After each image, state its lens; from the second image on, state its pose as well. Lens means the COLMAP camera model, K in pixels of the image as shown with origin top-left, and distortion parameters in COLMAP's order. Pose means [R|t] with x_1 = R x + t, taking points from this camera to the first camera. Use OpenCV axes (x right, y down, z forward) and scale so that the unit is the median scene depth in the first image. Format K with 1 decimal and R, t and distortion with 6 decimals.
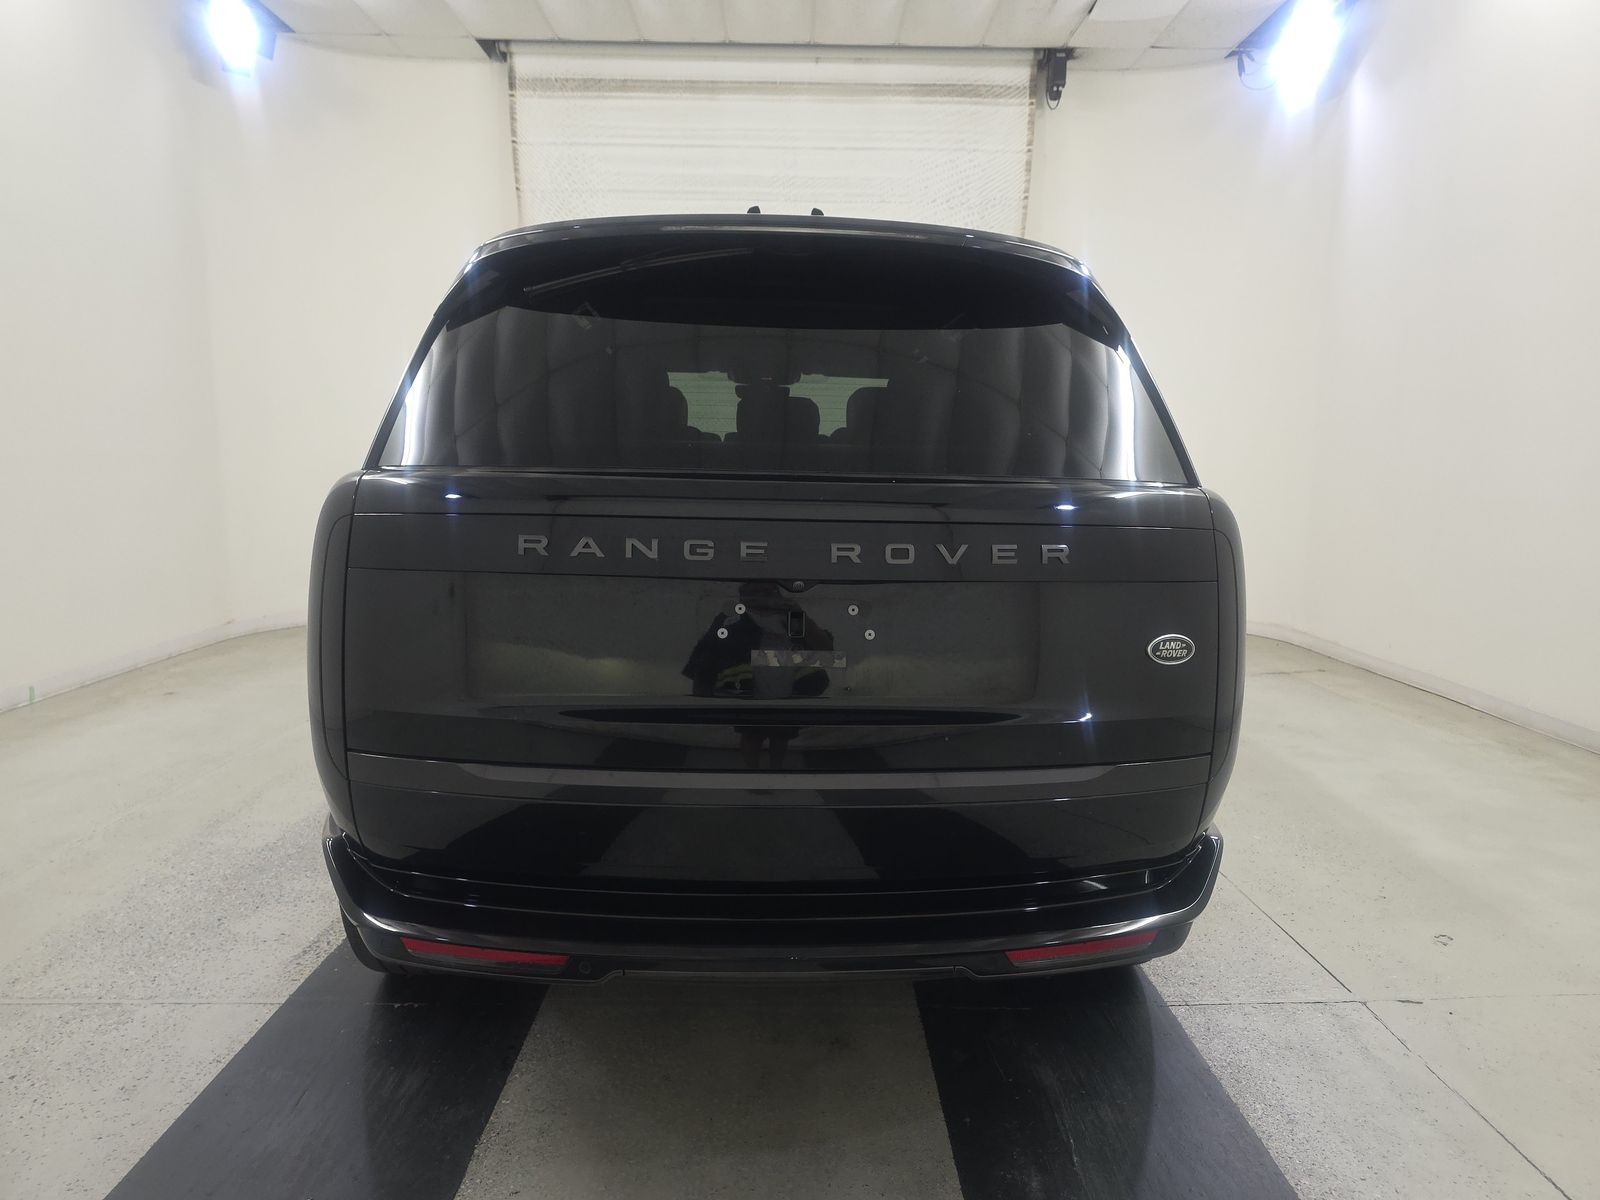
lens RADIAL K [[1086.0, 0, 782.1], [0, 1086.0, 614.7], [0, 0, 1]] dist [0.005370, -0.001566]
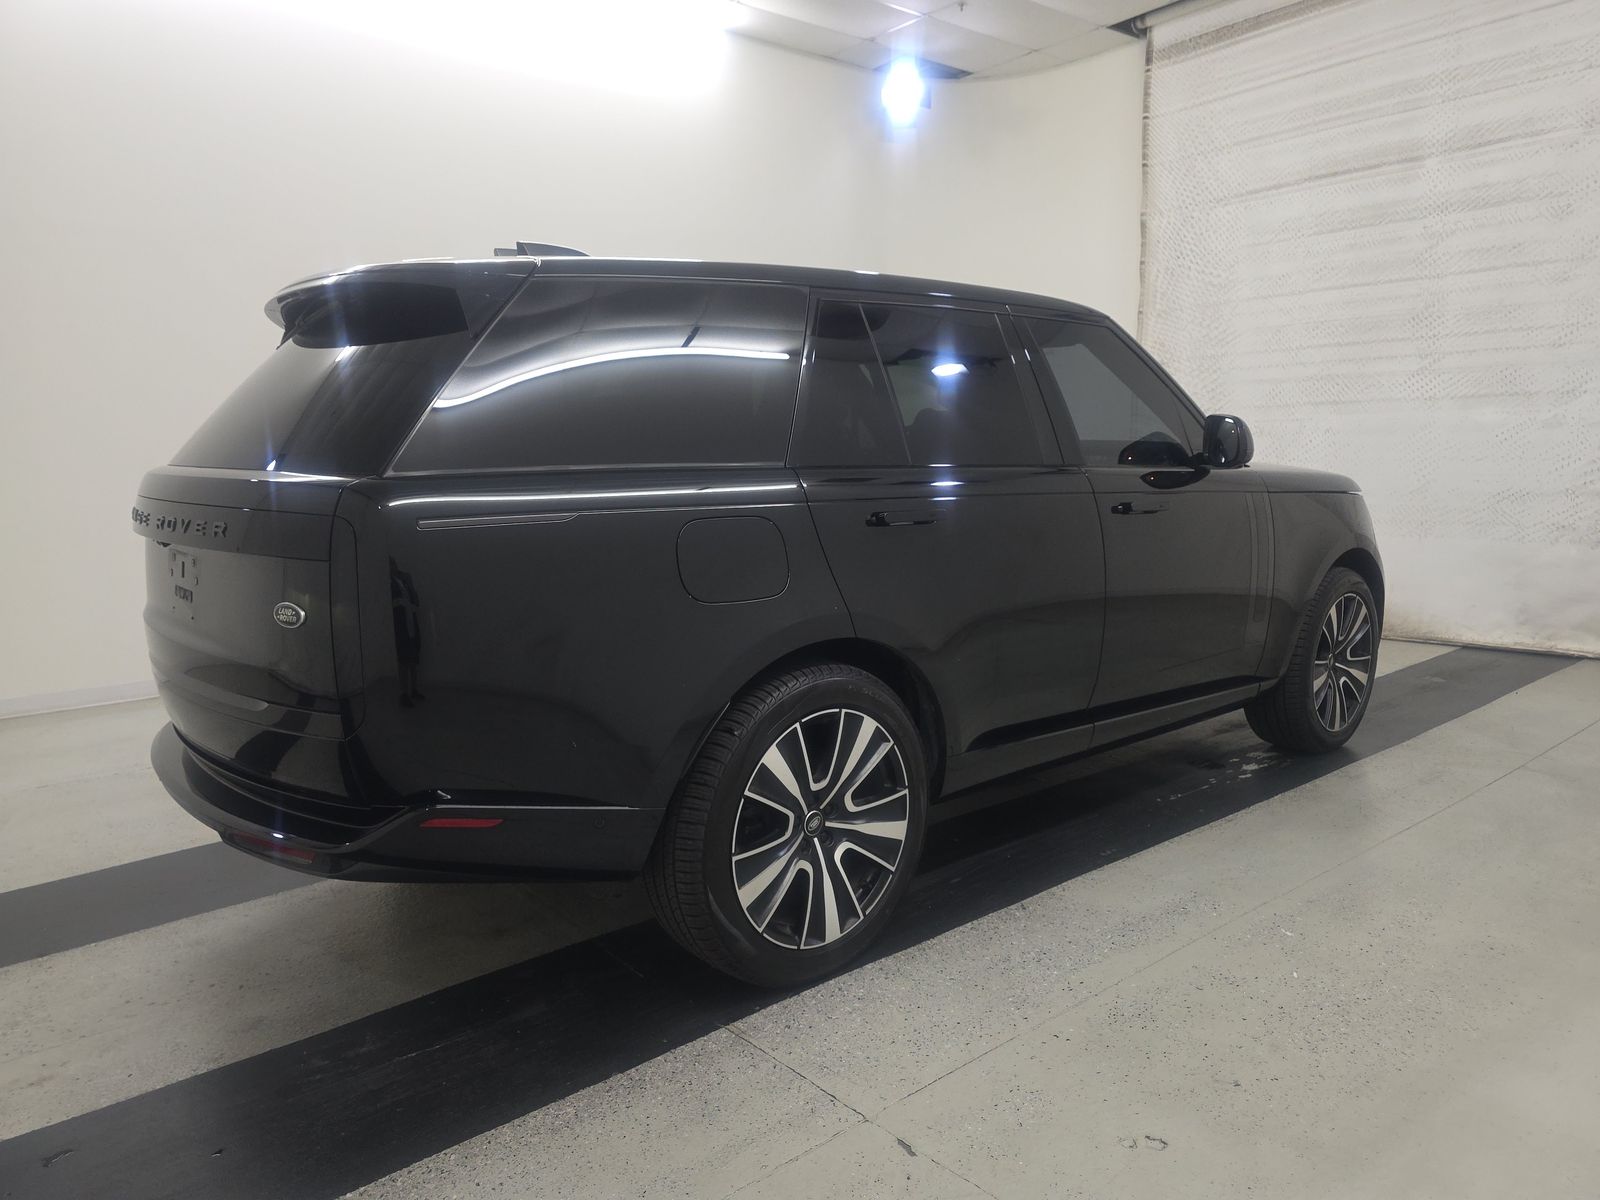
lens RADIAL K [[1117.1, 0, 799.4], [0, 1117.1, 576.2], [0, 0, 1]] dist [0.048538, -0.041347]
pose [[0.610221, 0.067107, -0.789384, 0.395384], [-0.080712, 0.996488, 0.022320, -0.020149], [0.788109, 0.050093, 0.613494, 0.150255]]
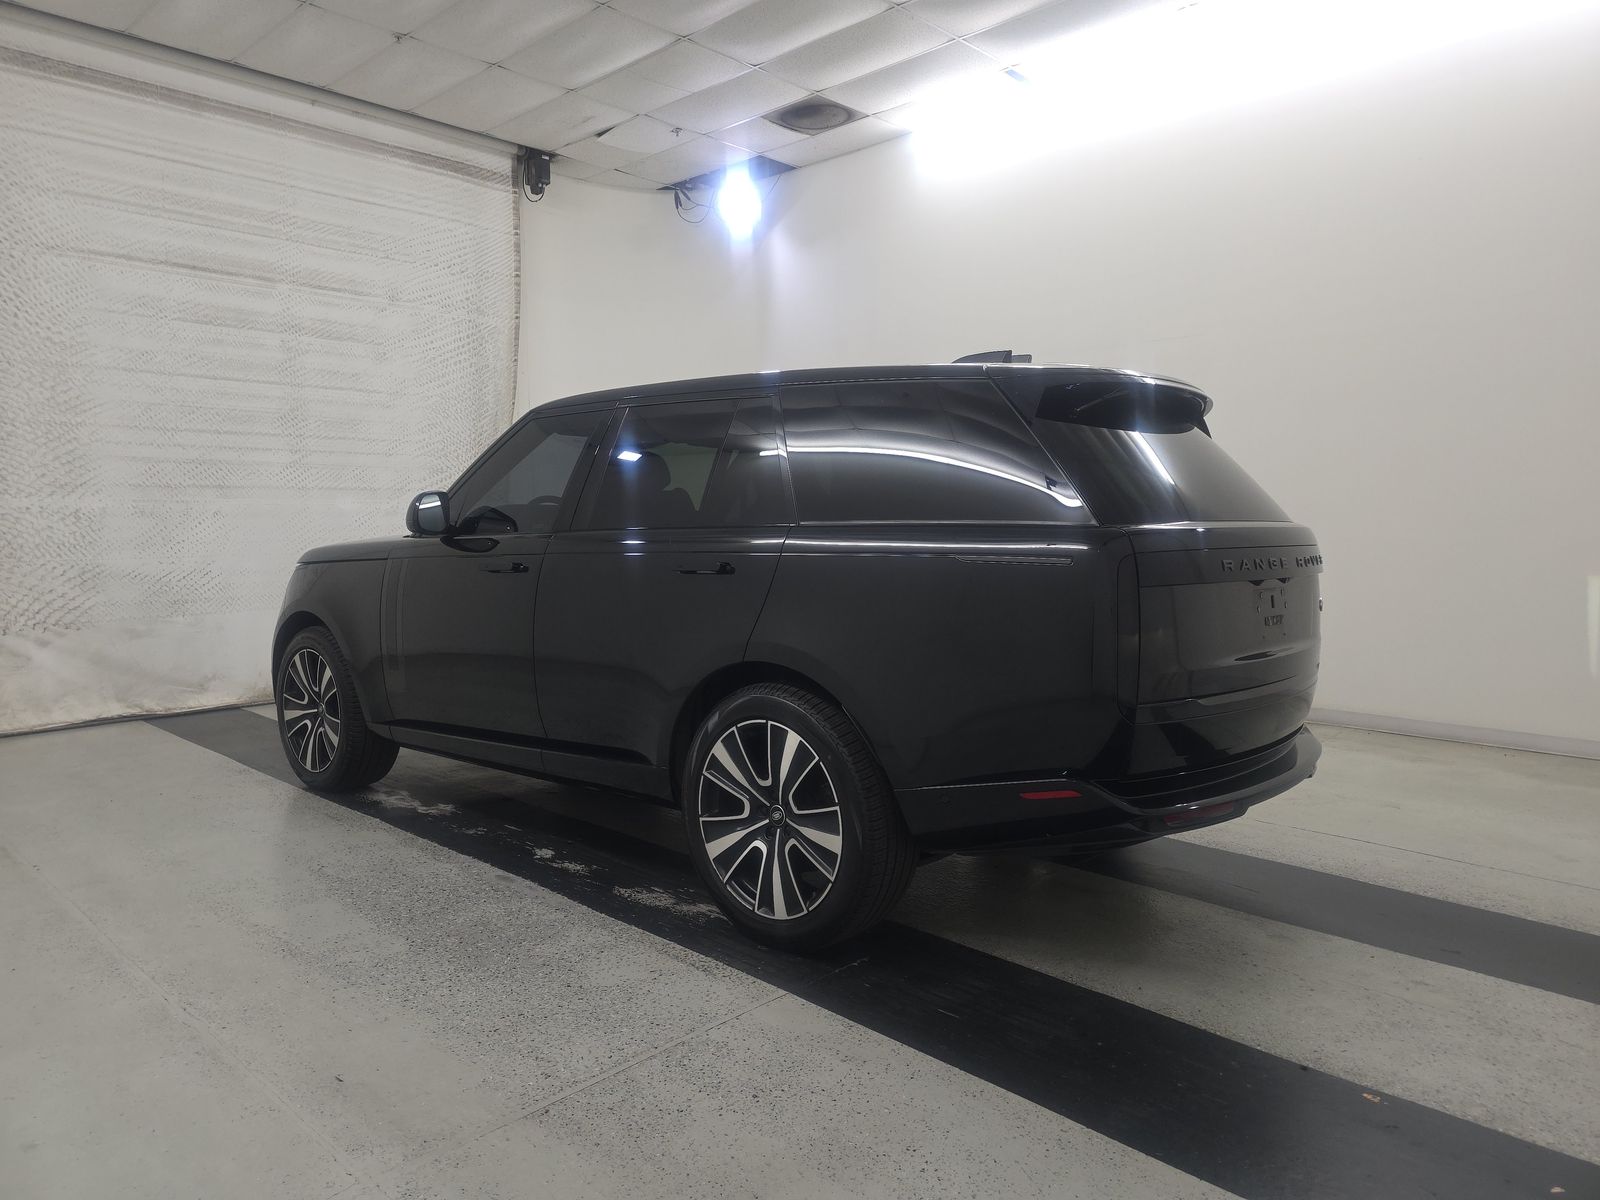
lens RADIAL K [[1117.1, 0, 799.4], [0, 1117.1, 576.2], [0, 0, 1]] dist [0.048538, -0.041347]
pose [[0.693146, -0.050915, 0.718997, -0.408033], [0.114286, 0.992647, -0.039885, -0.006067], [-0.711679, 0.109817, 0.693868, 0.047725]]
